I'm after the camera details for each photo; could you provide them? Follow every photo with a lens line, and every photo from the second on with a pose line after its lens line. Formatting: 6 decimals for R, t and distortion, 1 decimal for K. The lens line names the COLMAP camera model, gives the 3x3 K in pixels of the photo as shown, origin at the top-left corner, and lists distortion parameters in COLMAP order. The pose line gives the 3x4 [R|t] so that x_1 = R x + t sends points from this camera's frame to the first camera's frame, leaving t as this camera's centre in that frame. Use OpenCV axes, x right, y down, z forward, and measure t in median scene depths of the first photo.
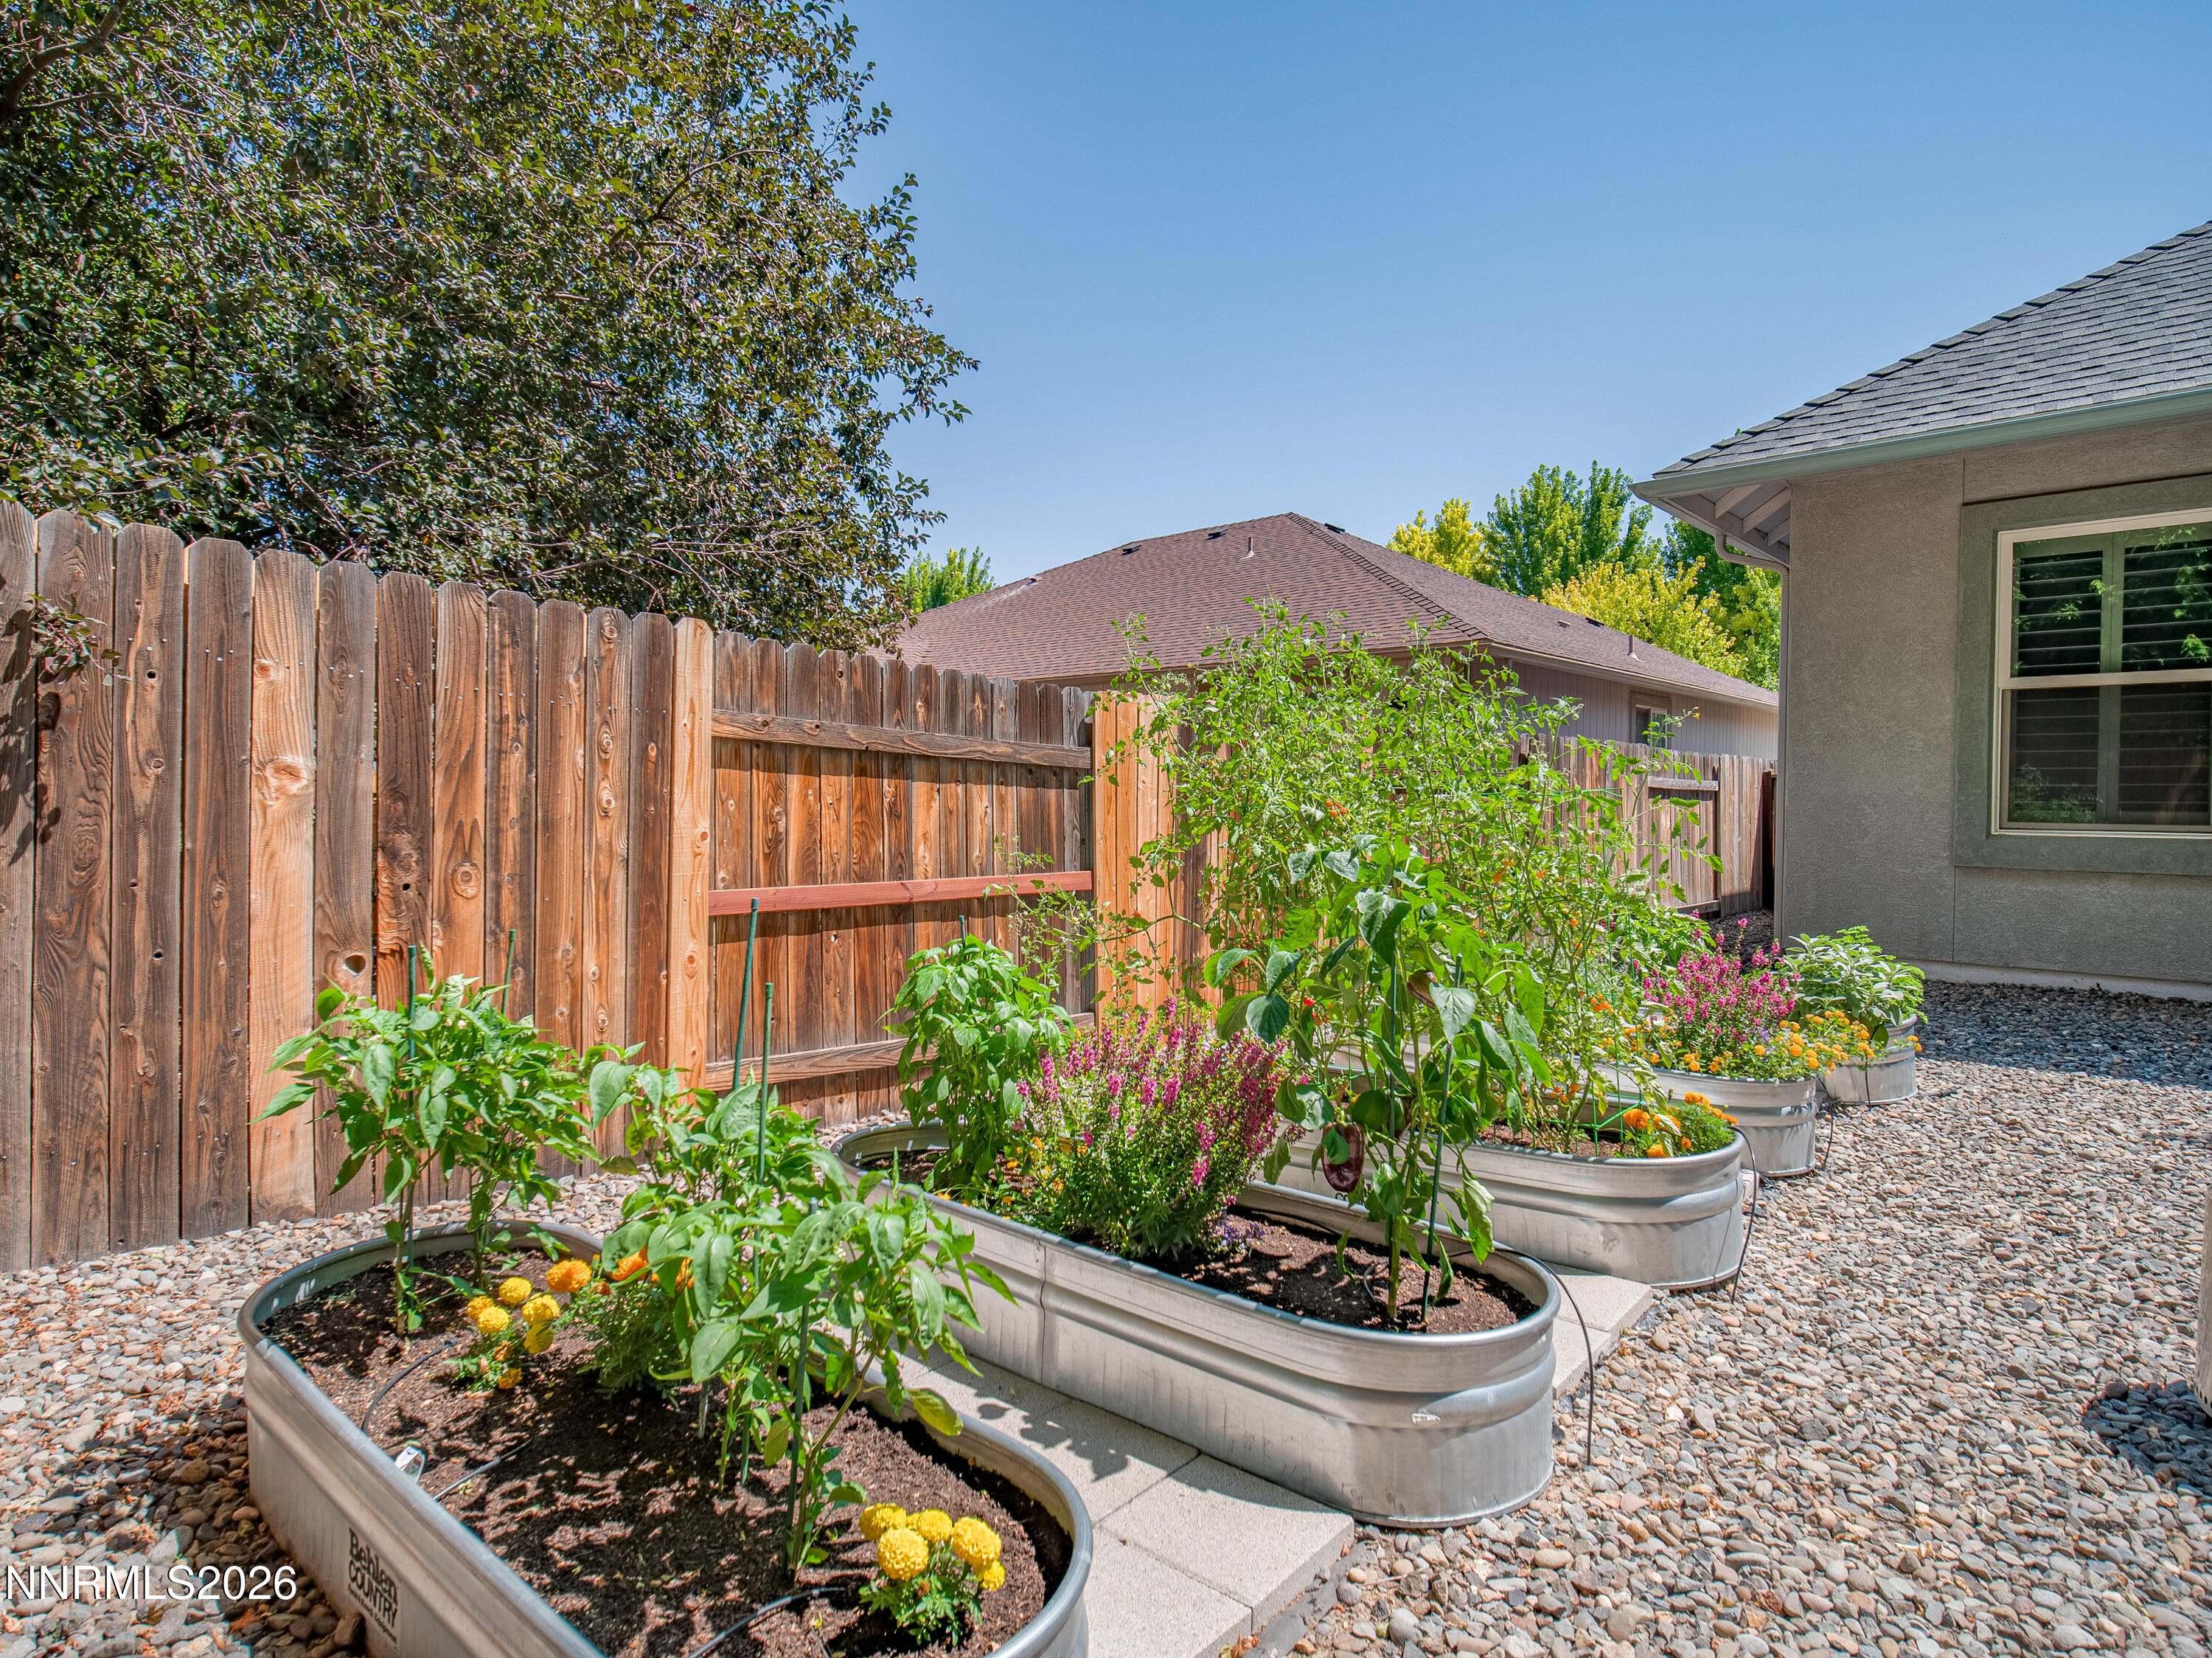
lens RADIAL K [[1223.0, 0, 1090.4], [0, 1223.0, 816.7], [0, 0, 1]] dist [0.002785, 0.000914]
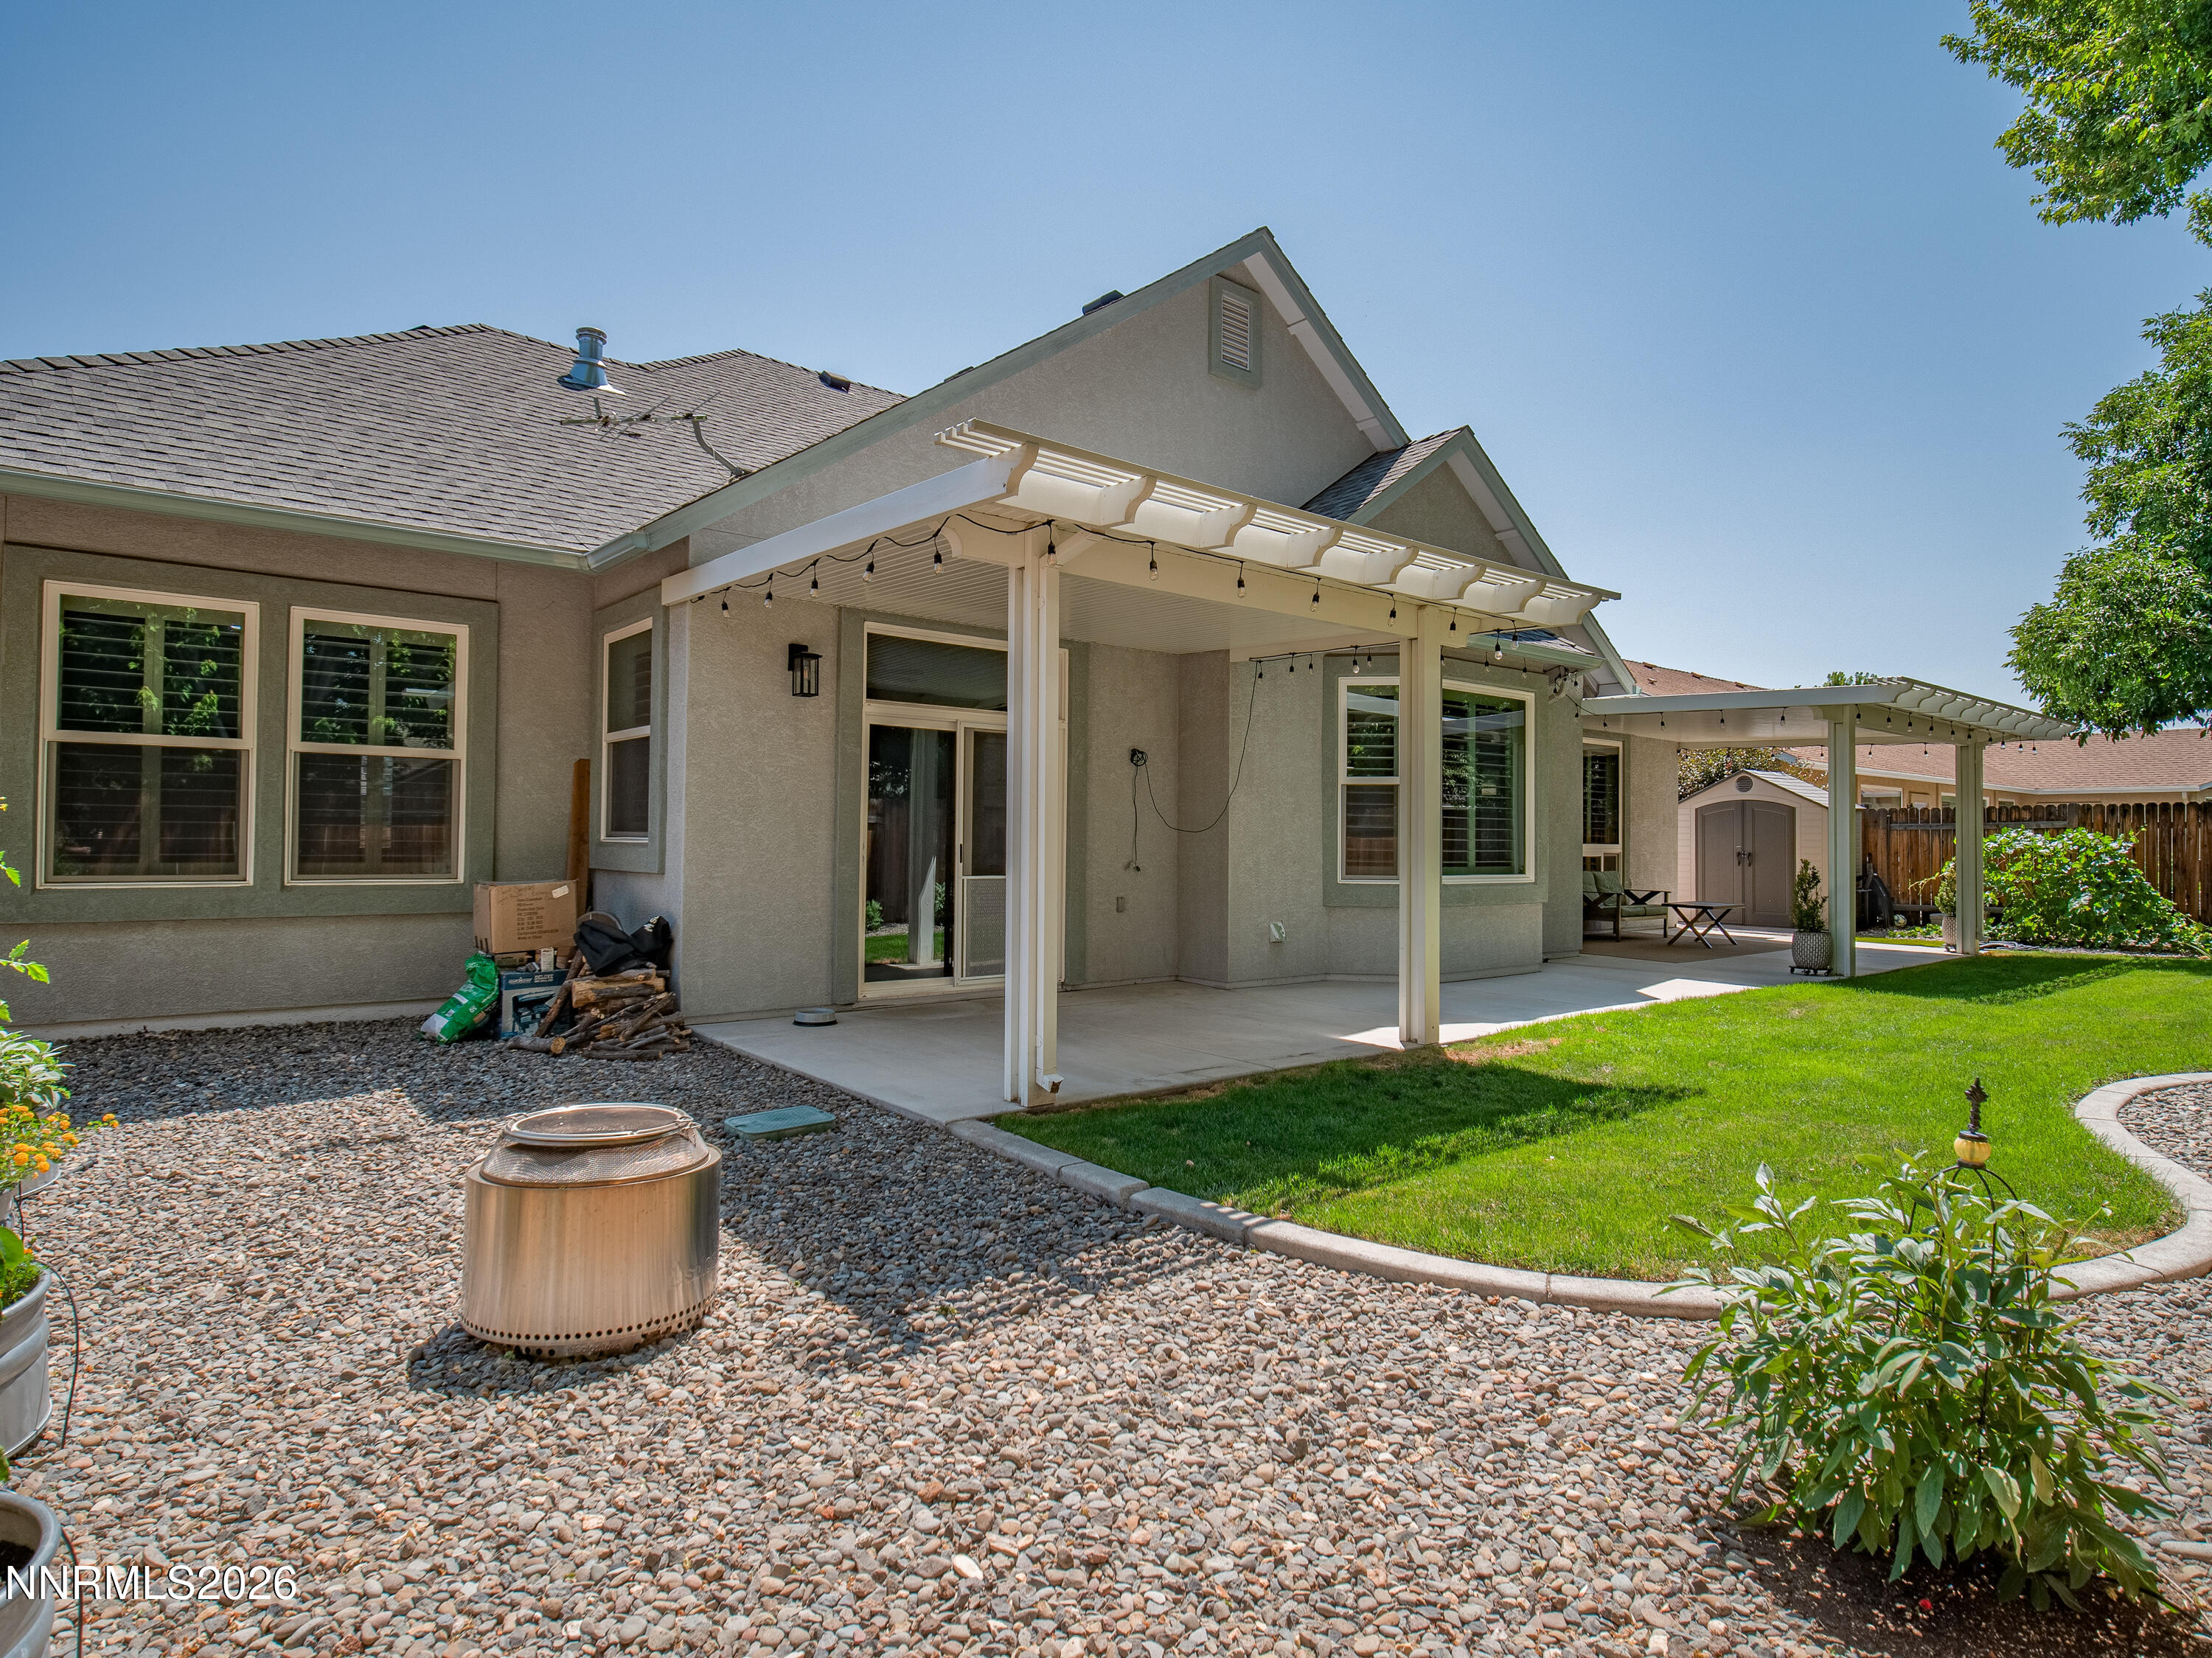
lens RADIAL K [[1222.7, 0, 1085.9], [0, 1222.7, 830.8], [0, 0, 1]] dist [0.002785, 0.000914]
pose [[0.148019, 0.002775, 0.988981, -0.314671], [0.008348, 0.999957, -0.004055, -0.065141], [-0.988949, 0.008856, 0.147989, 0.111445]]
